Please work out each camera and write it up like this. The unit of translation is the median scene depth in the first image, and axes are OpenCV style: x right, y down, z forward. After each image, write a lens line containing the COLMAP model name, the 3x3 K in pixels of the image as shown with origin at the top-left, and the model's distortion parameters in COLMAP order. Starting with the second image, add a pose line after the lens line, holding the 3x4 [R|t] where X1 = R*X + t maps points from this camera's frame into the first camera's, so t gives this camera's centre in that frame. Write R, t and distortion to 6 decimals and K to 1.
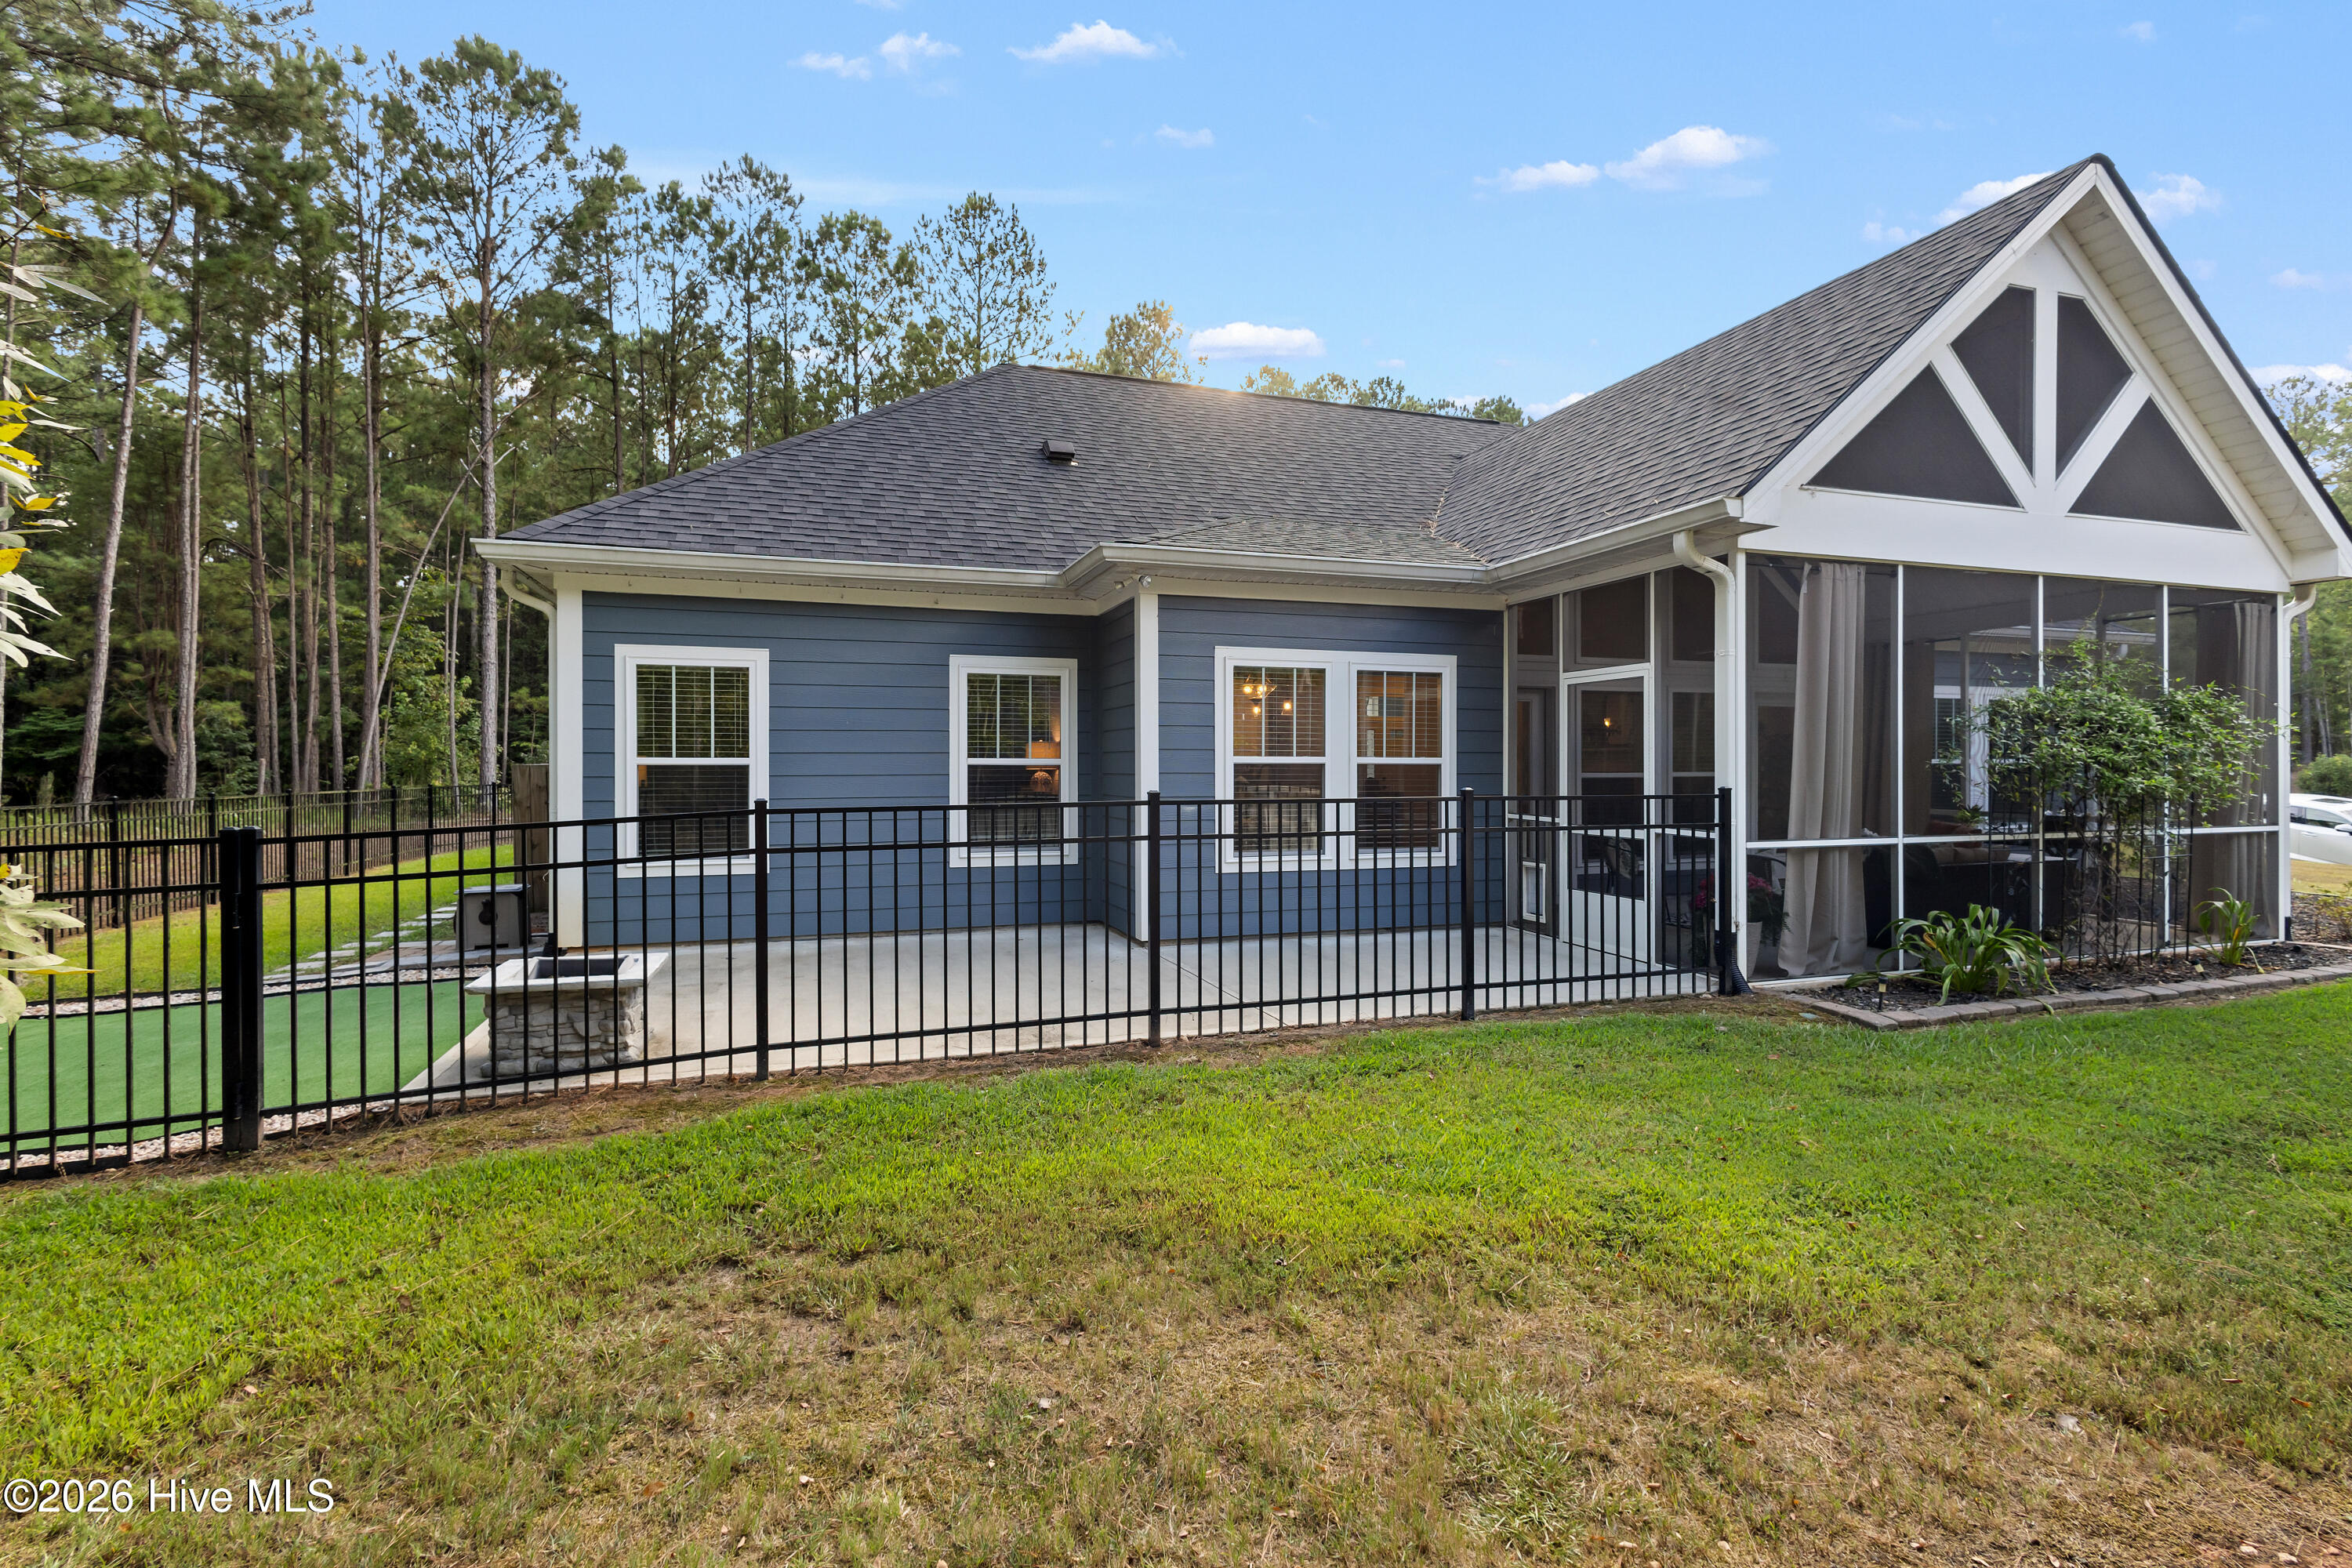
lens RADIAL K [[1092.3, 0, 1174.9], [0, 1092.3, 771.4], [0, 0, 1]] dist [0.019860, -0.007020]
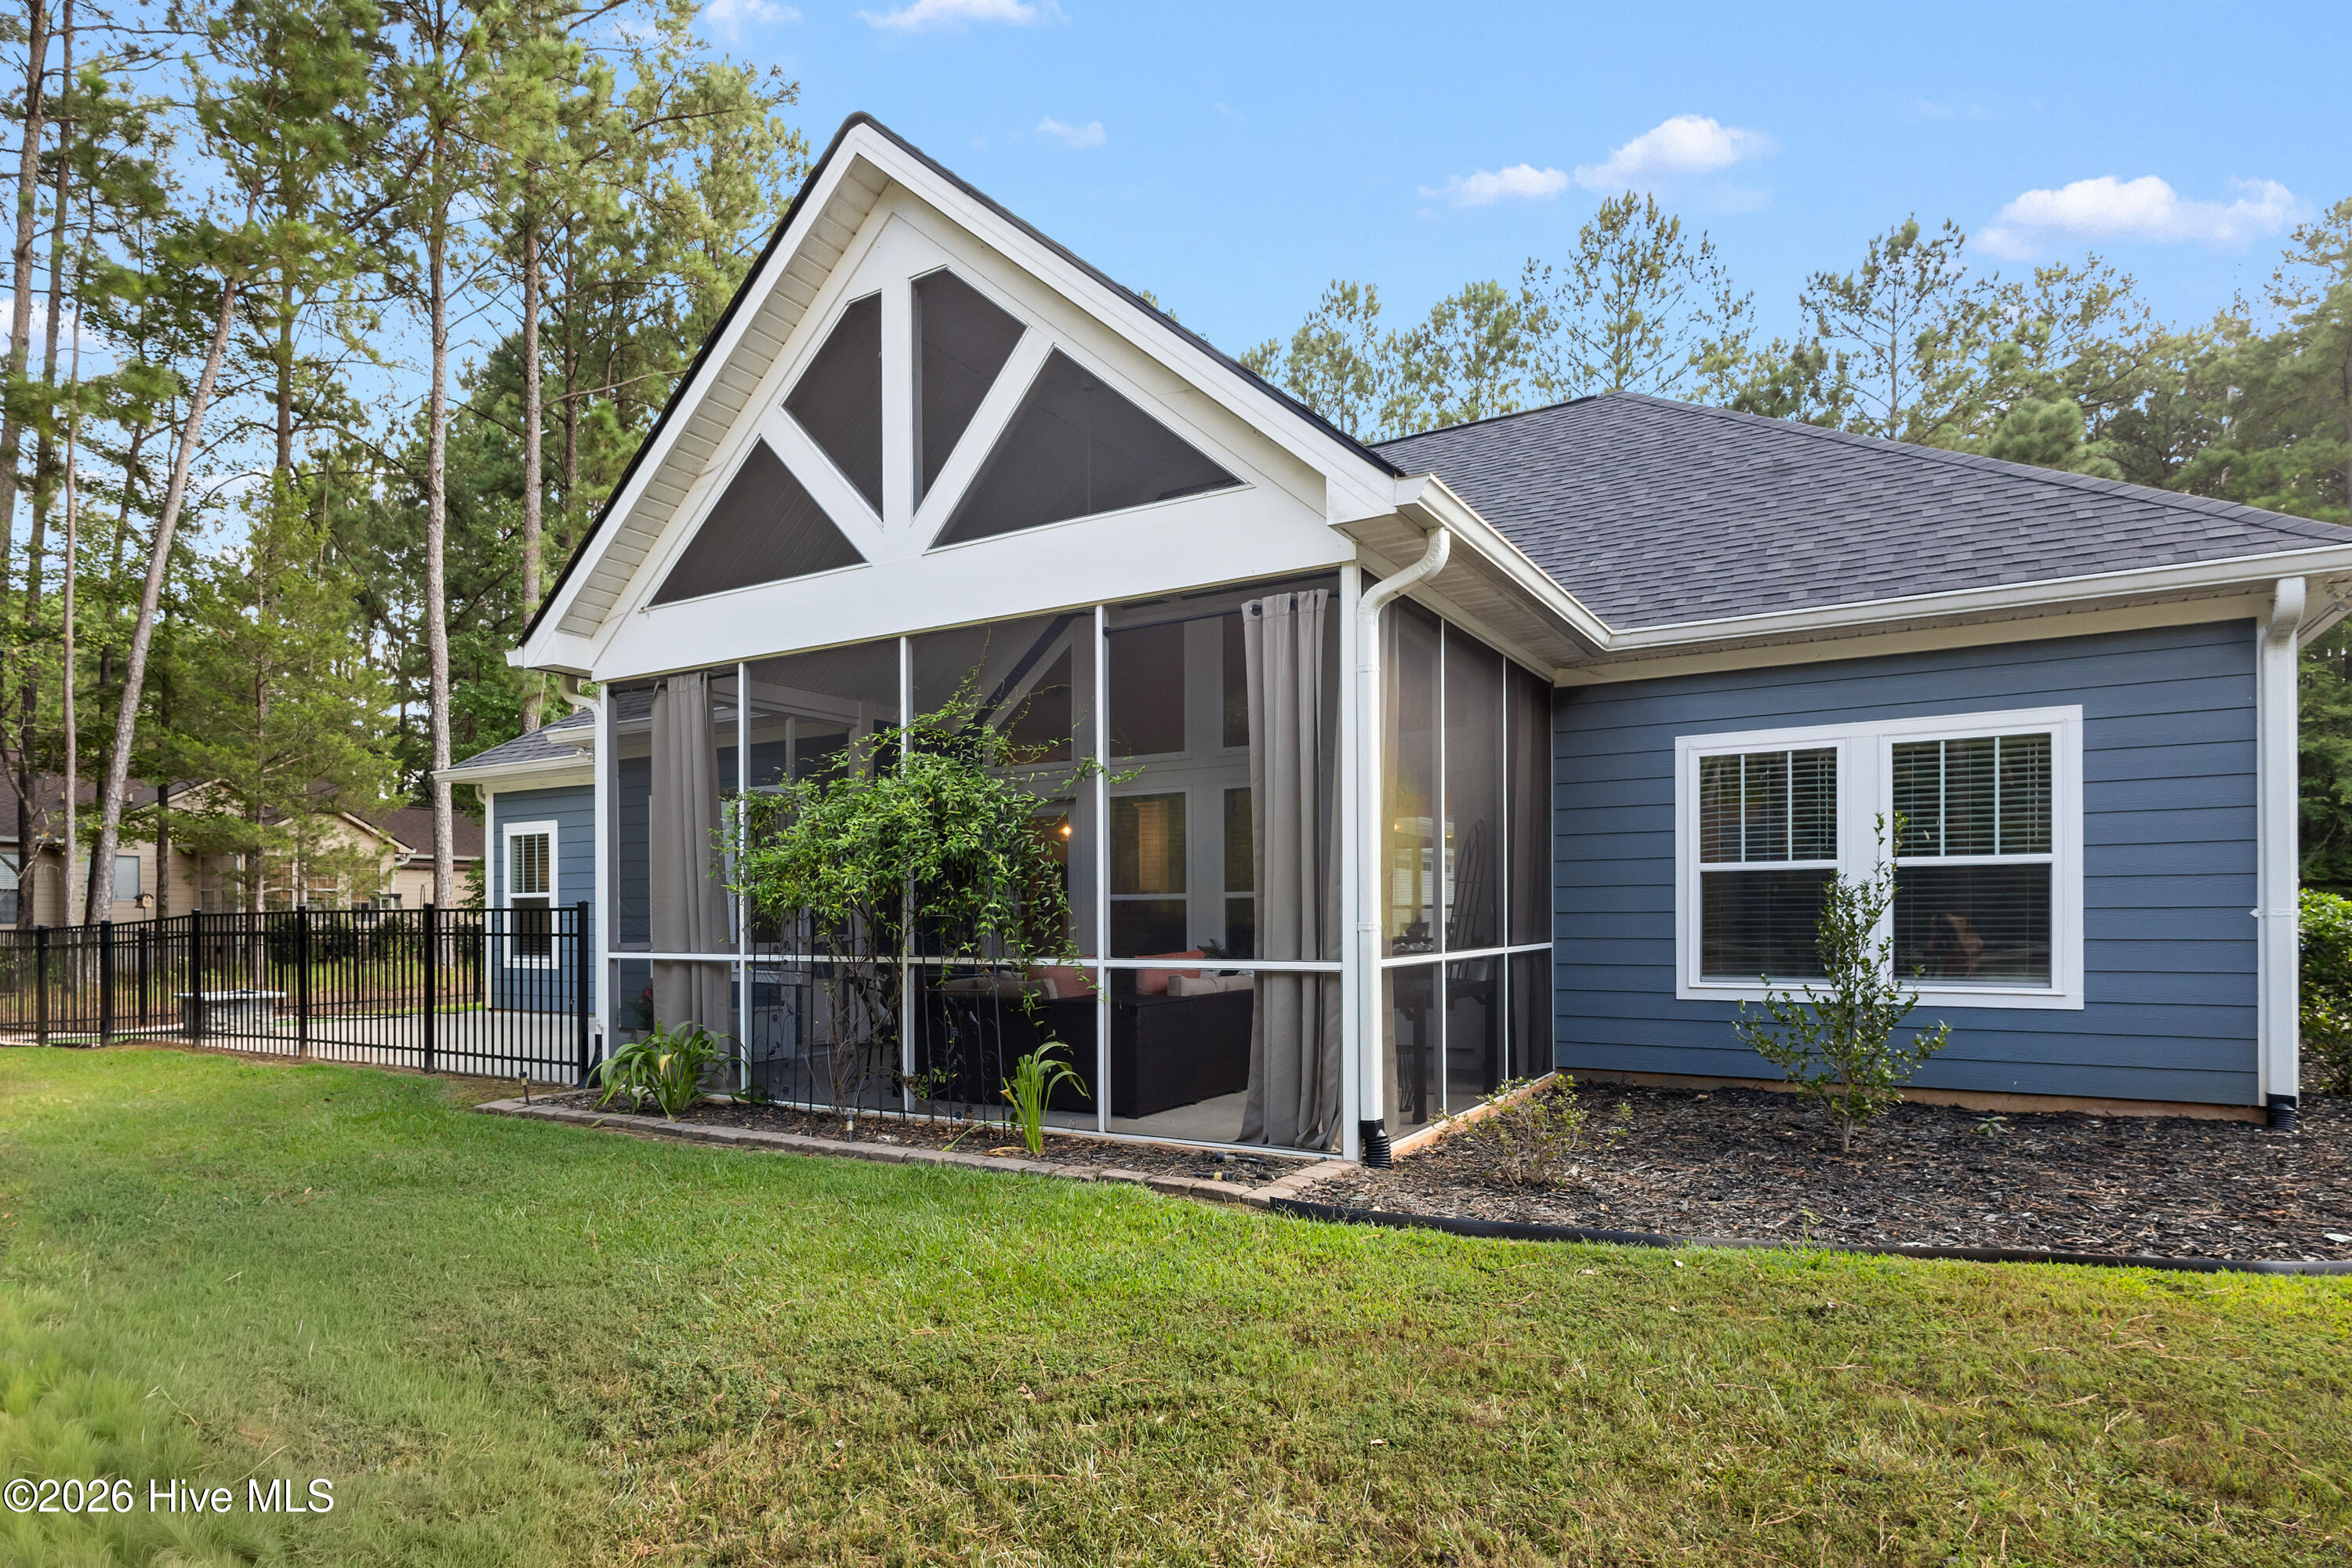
lens RADIAL K [[1073.1, 0, 1177.6], [0, 1073.1, 922.9], [0, 0, 1]] dist [-0.000708, -0.035047]
pose [[0.711037, 0.005030, -0.703136, 1.487826], [0.018698, 0.999486, 0.026058, 0.016759], [0.702906, -0.031676, 0.710577, 0.574907]]
